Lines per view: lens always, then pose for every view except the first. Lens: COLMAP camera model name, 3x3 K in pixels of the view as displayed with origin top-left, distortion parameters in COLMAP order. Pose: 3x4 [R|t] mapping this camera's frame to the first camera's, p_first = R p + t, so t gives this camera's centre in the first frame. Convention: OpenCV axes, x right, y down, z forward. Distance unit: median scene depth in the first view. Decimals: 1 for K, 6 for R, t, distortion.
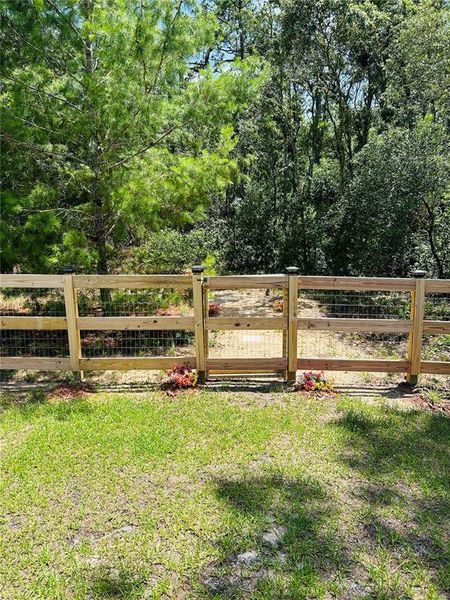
lens RADIAL K [[460.7, 0, 224.8], [0, 460.7, 298.5], [0, 0, 1]] dist [-0.011793, -0.018030]
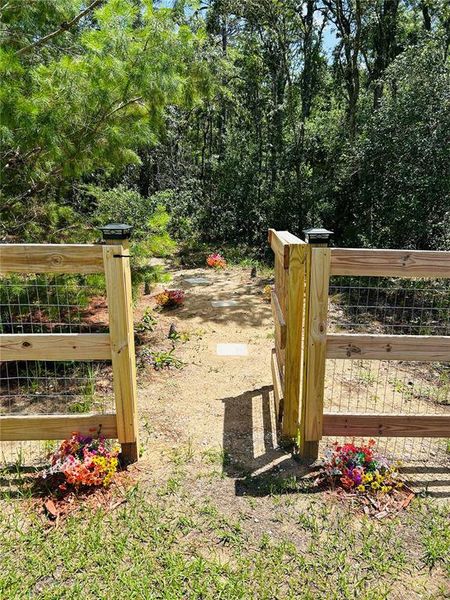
lens RADIAL K [[460.7, 0, 223.9], [0, 460.7, 302.3], [0, 0, 1]] dist [-0.011793, -0.018030]
pose [[0.999101, 0.000132, 0.042394, 0.028916], [-0.002853, 0.997937, 0.064131, -0.022381], [-0.042299, -0.064194, 0.997041, 0.510185]]
